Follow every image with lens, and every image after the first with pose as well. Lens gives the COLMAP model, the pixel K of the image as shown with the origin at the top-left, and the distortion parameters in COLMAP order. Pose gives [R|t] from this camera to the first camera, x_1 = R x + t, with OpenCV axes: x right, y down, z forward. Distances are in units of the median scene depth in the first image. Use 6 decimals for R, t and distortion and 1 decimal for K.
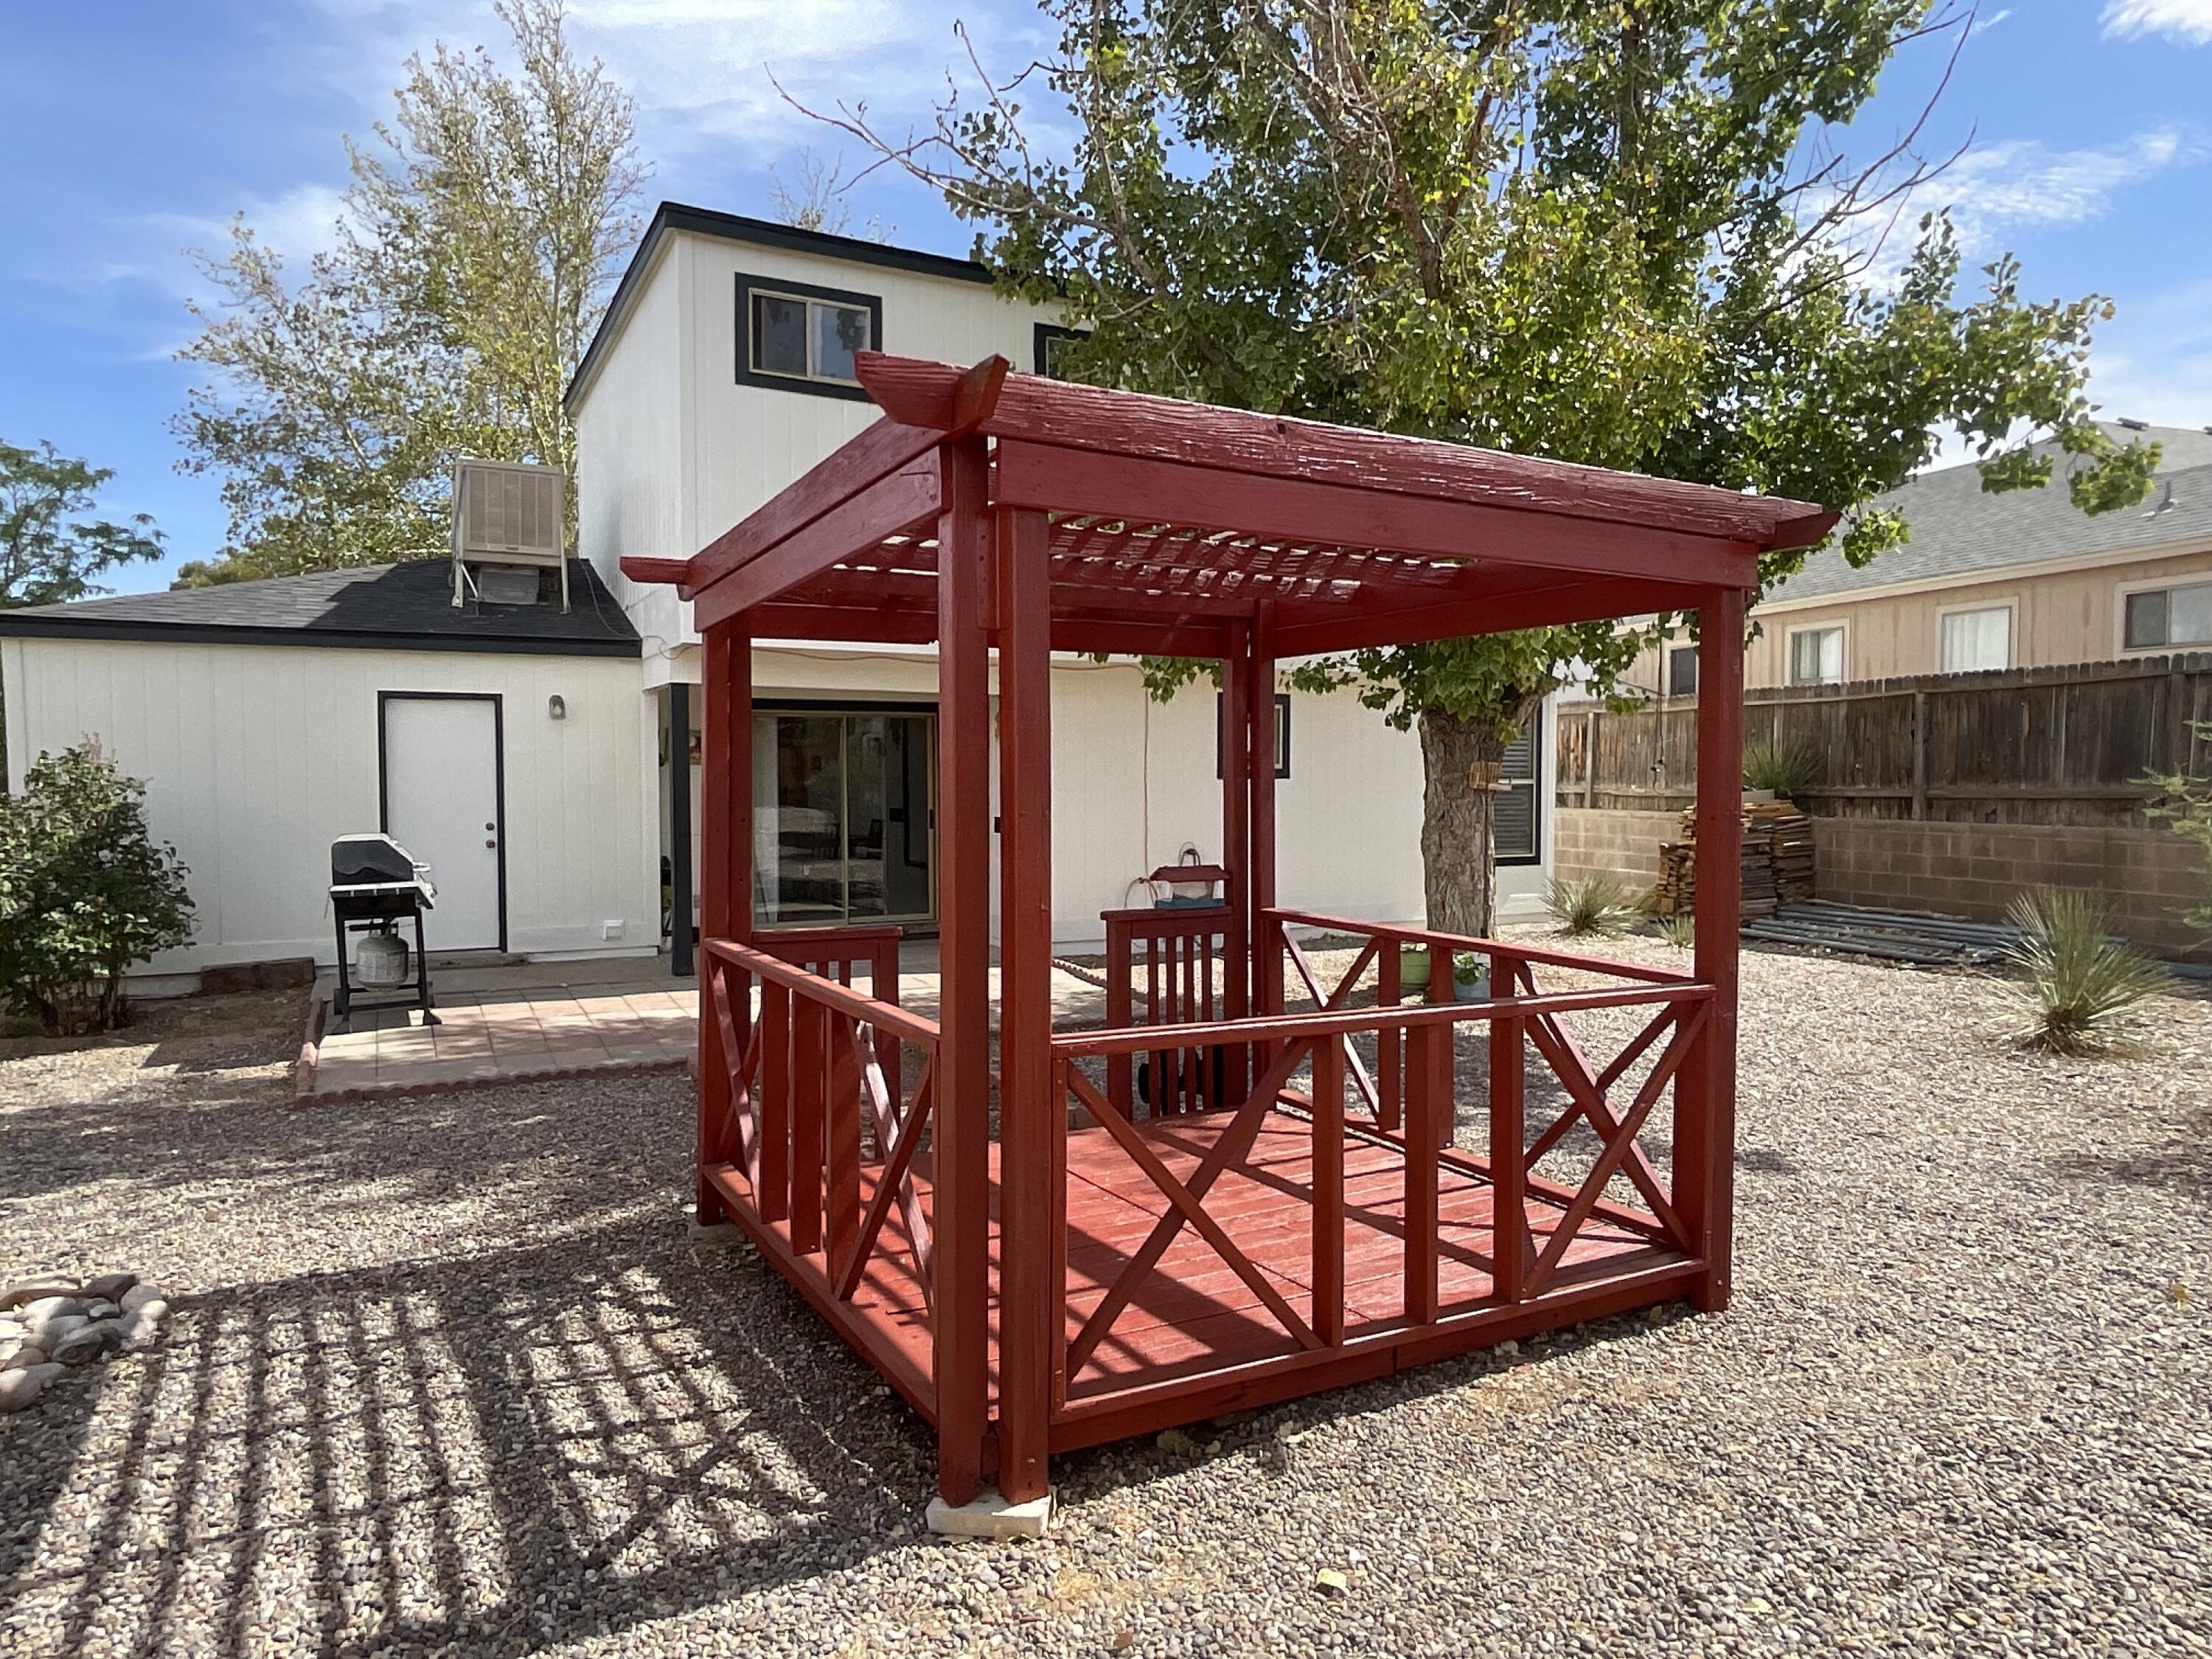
lens RADIAL K [[1376.6, 0, 1118.9], [0, 1376.6, 825.8], [0, 0, 1]] dist [-0.019586, 0.004795]
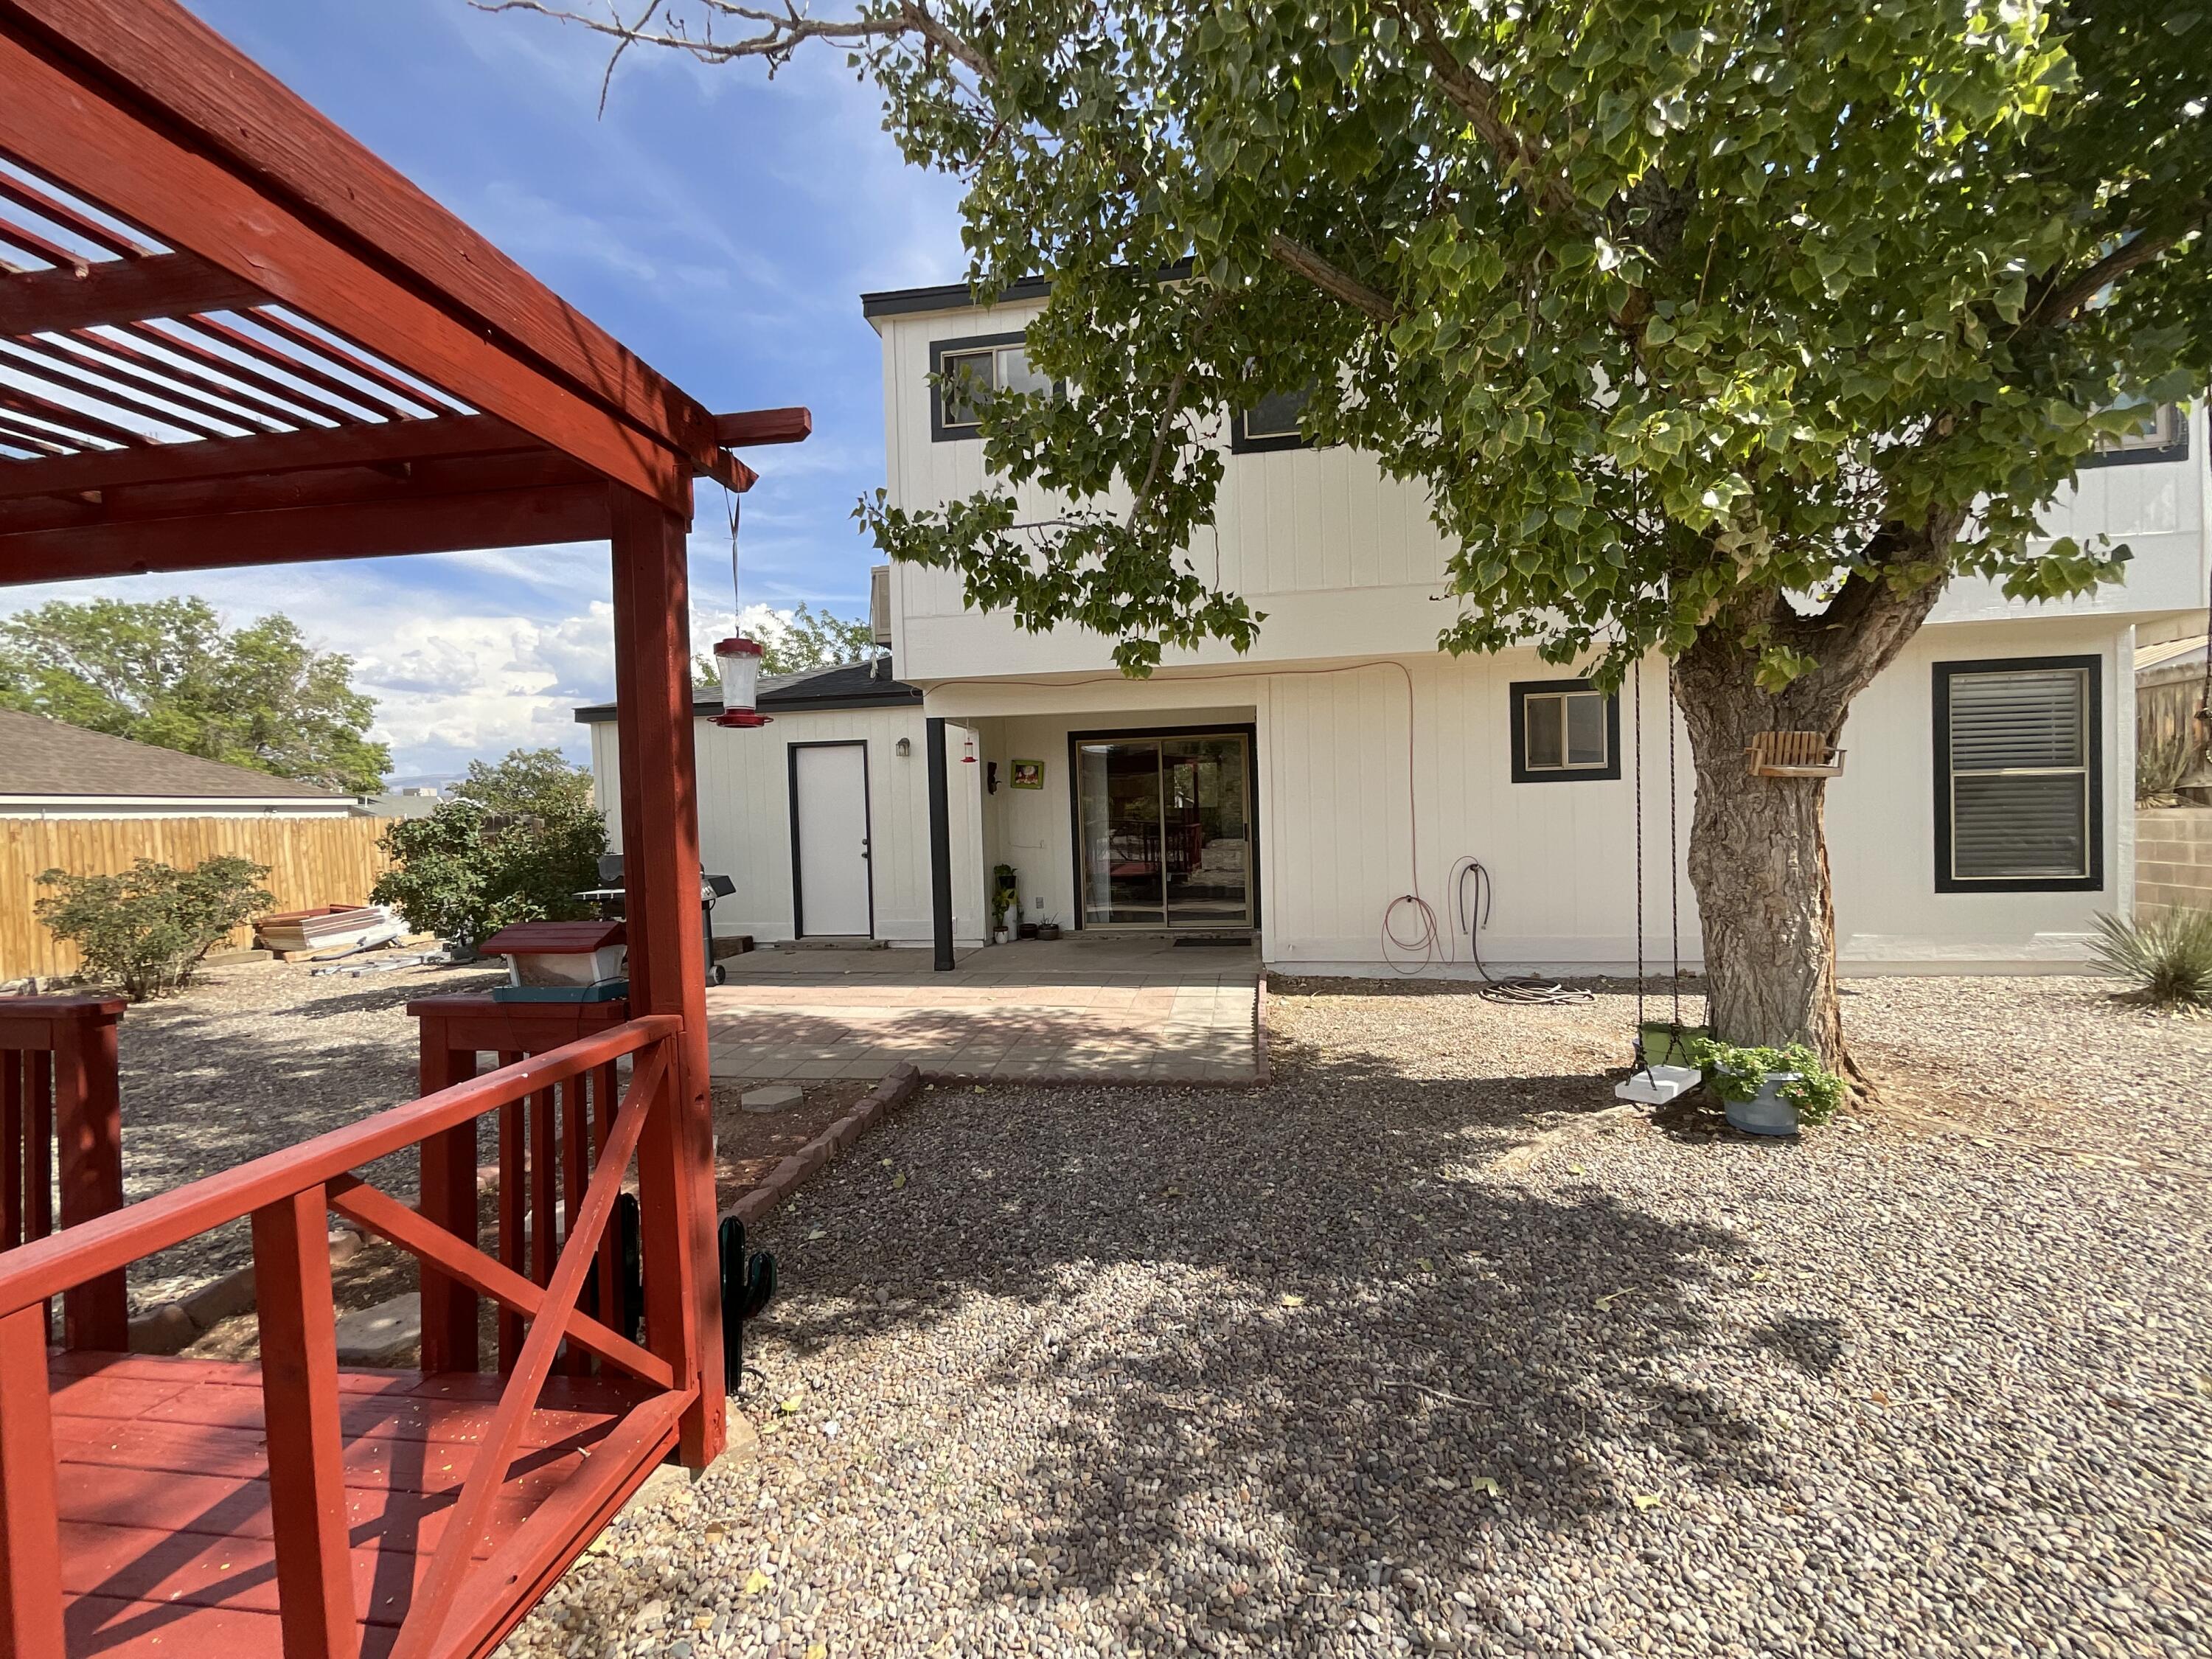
lens RADIAL K [[894.7, 0, 1107.3], [0, 894.7, 830.7], [0, 0, 1]] dist [0.001165, -0.002191]
pose [[0.797233, -0.009837, -0.603592, 0.274991], [0.005432, 0.999944, -0.009121, -0.001081], [0.603648, 0.003993, 0.797241, 0.526508]]
